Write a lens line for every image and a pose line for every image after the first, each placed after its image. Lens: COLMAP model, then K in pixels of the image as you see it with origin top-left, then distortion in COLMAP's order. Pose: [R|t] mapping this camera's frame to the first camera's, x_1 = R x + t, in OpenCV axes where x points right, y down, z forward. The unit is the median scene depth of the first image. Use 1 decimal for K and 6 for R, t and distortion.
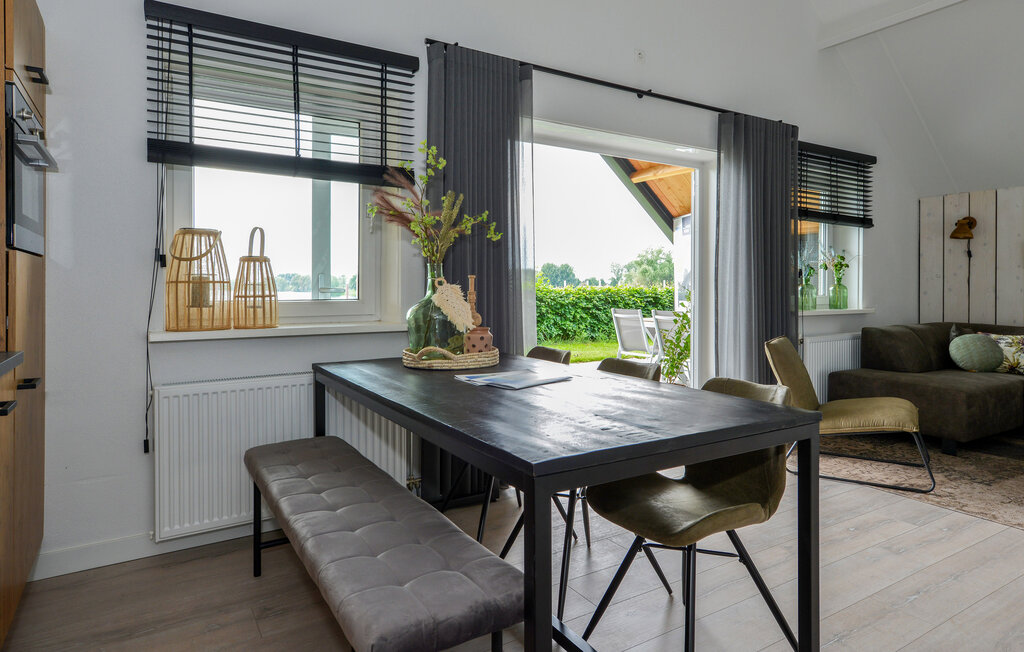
lens RADIAL K [[572.9, 0, 510.8], [0, 572.9, 287.8], [0, 0, 1]] dist [0.000019, 0.000017]
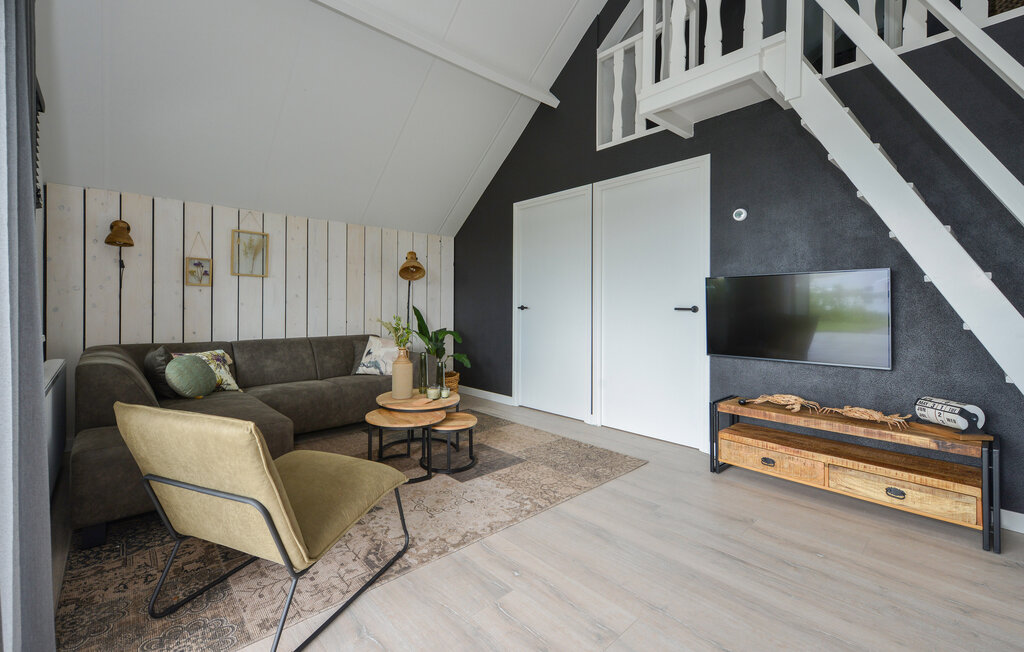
lens RADIAL K [[444.3, 0, 512.3], [0, 444.3, 305.1], [0, 0, 1]] dist [-0.000296, -0.000016]
pose [[-0.166582, 0.003935, 0.986020, 0.048090], [0.004260, 0.999986, -0.003270, 0.008421], [-0.986018, 0.003656, -0.166597, 0.594259]]
